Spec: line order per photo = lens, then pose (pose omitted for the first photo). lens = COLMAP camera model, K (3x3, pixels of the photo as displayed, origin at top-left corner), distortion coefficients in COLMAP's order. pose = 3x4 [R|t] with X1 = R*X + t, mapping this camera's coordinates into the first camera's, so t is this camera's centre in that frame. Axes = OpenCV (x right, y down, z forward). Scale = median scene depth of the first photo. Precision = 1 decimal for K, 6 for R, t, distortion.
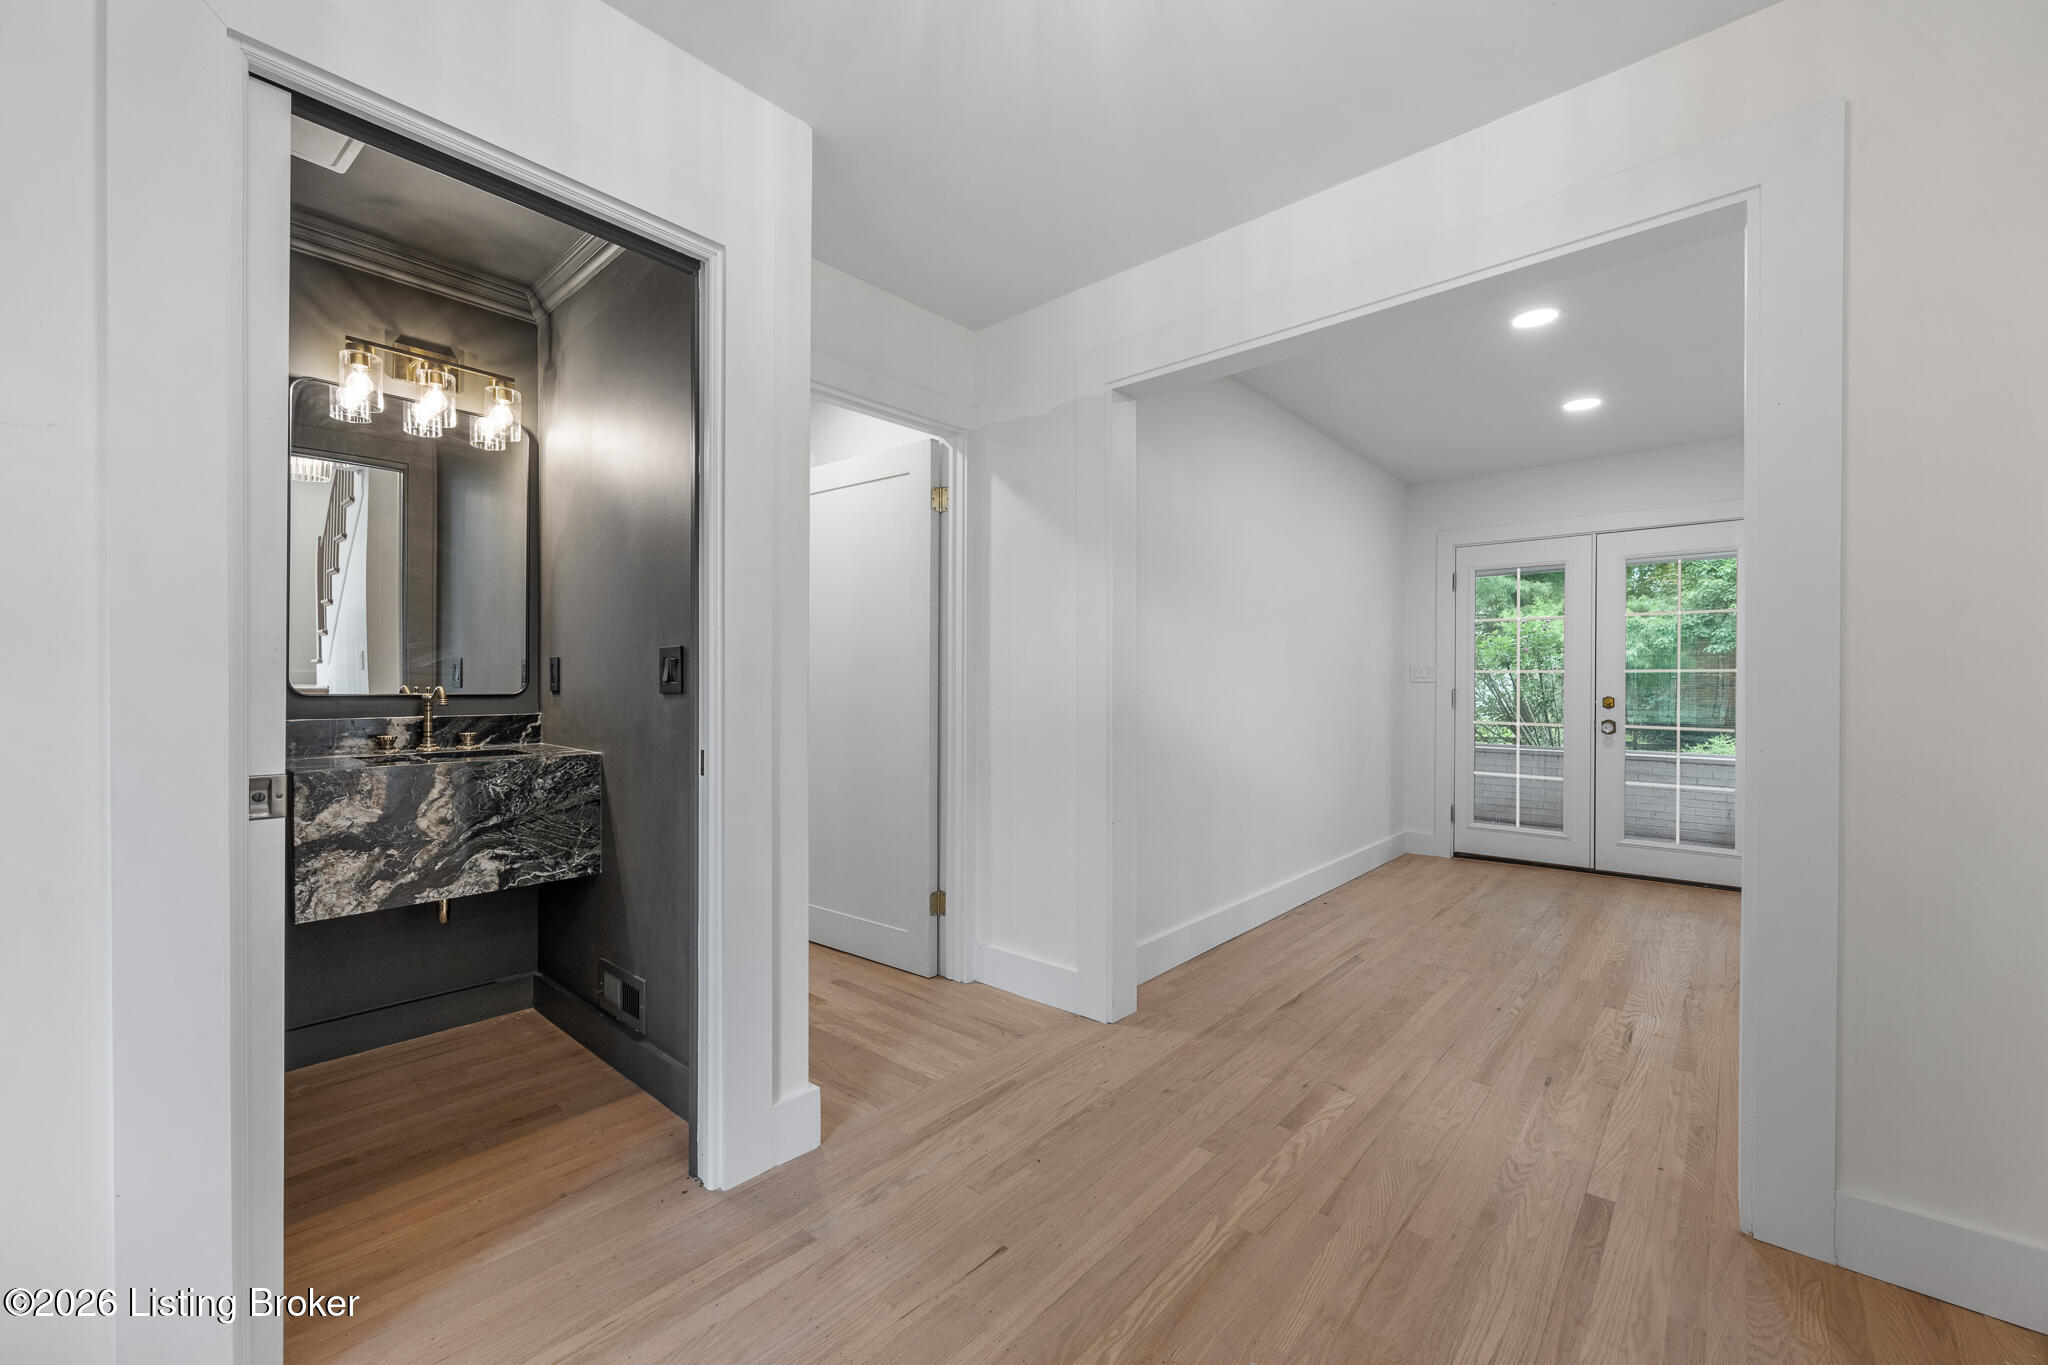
lens RADIAL K [[818.4, 0, 1019.4], [0, 818.4, 685.9], [0, 0, 1]] dist [-0.003392, -0.001071]
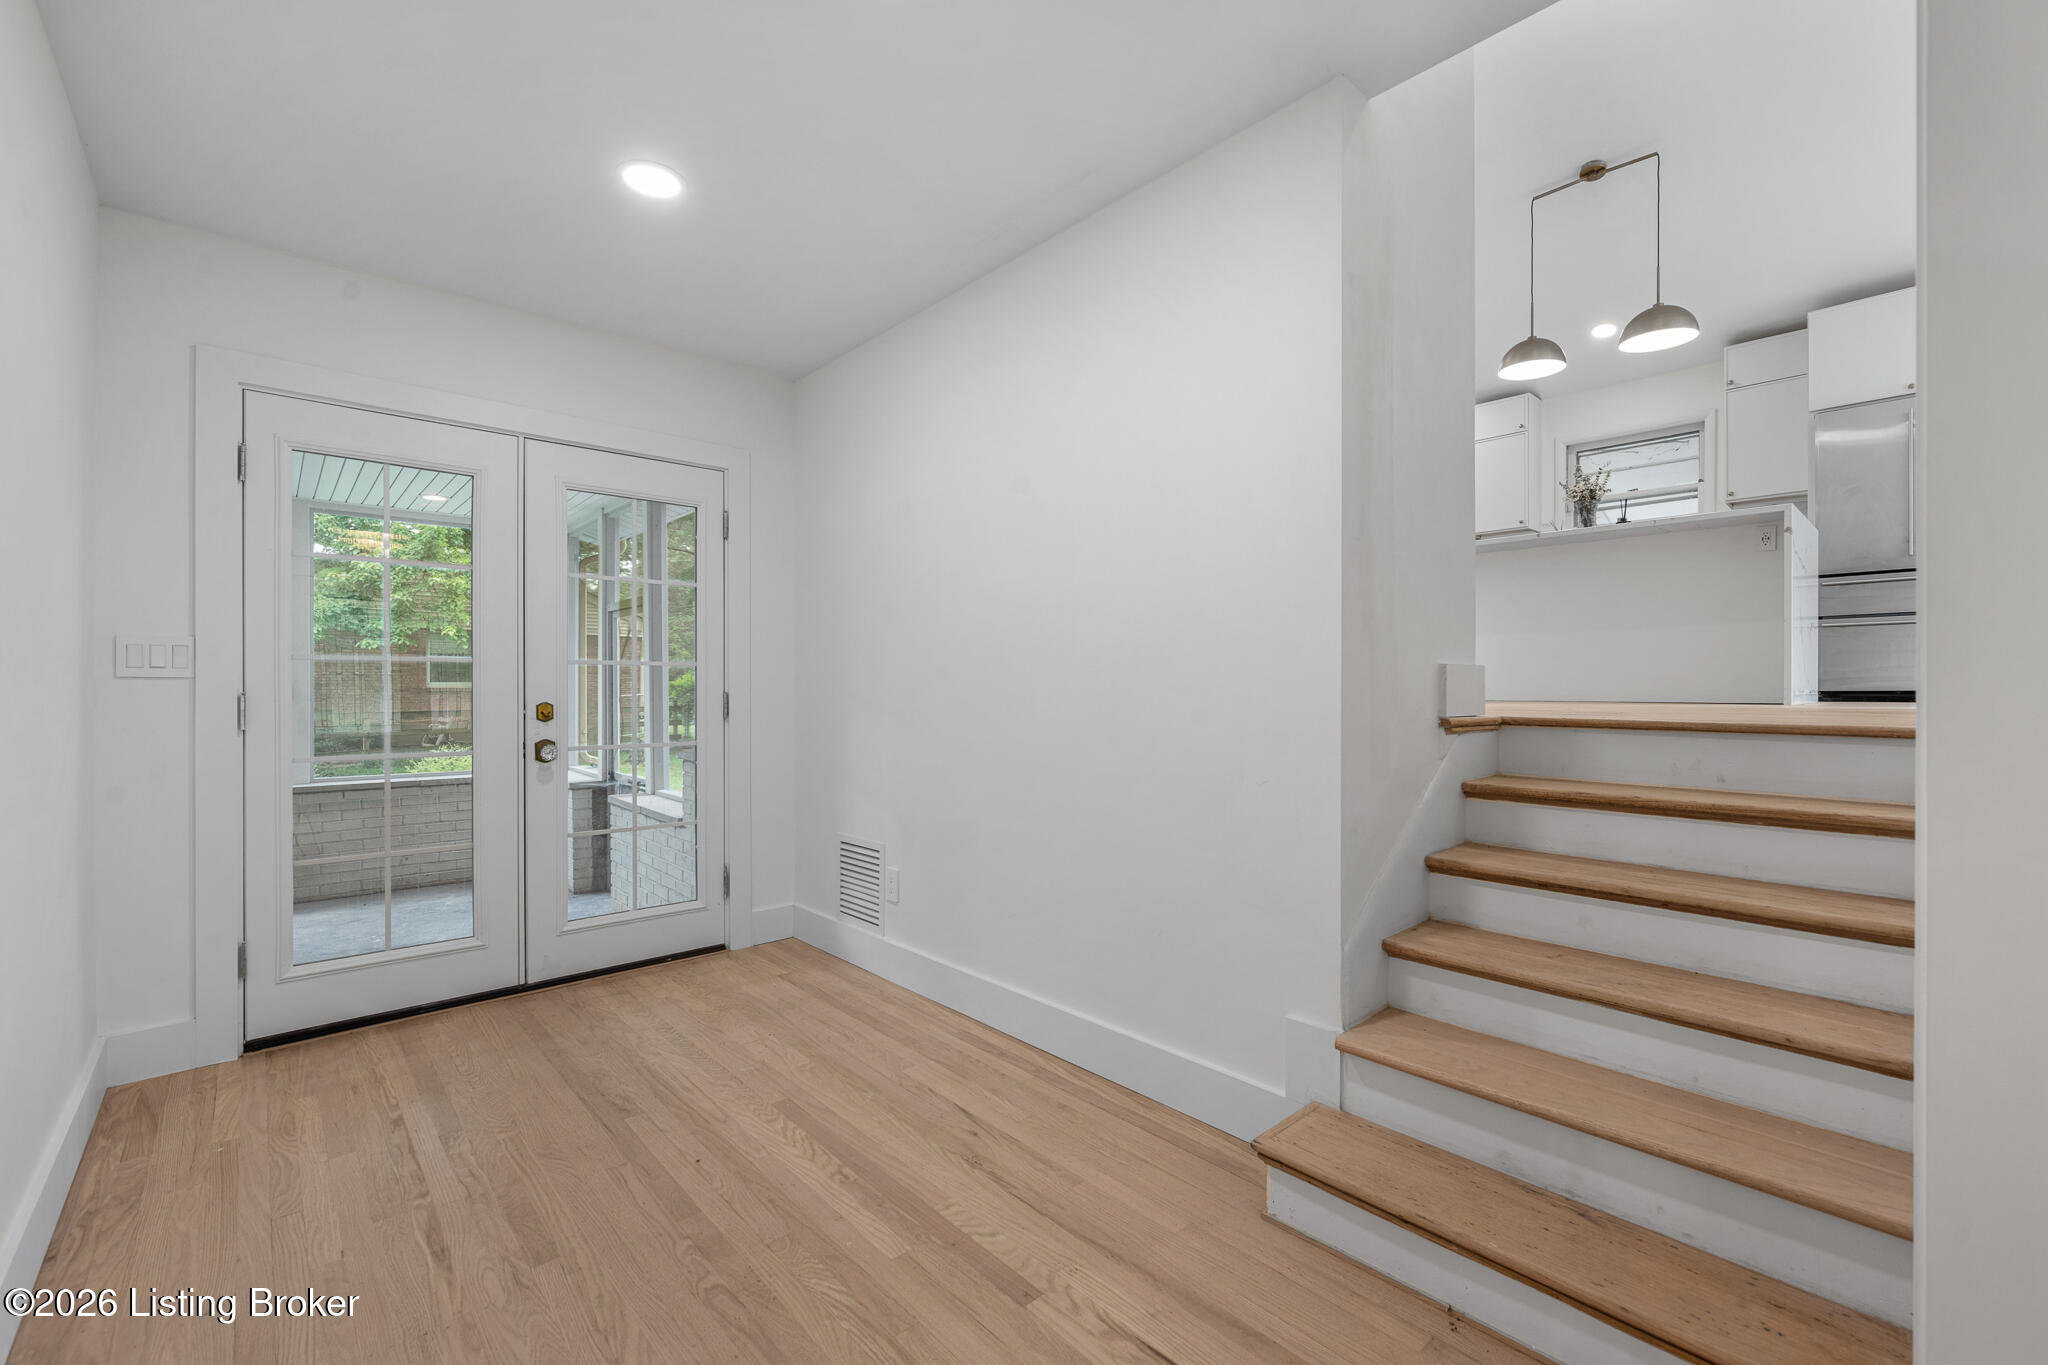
lens RADIAL K [[853.5, 0, 1021.3], [0, 853.5, 691.4], [0, 0, 1]] dist [-0.002714, -0.000850]
pose [[0.108227, -0.003790, 0.994119, 0.110854], [0.000467, 0.999993, 0.003762, 0.002421], [-0.994126, 0.000057, 0.108228, 0.563676]]
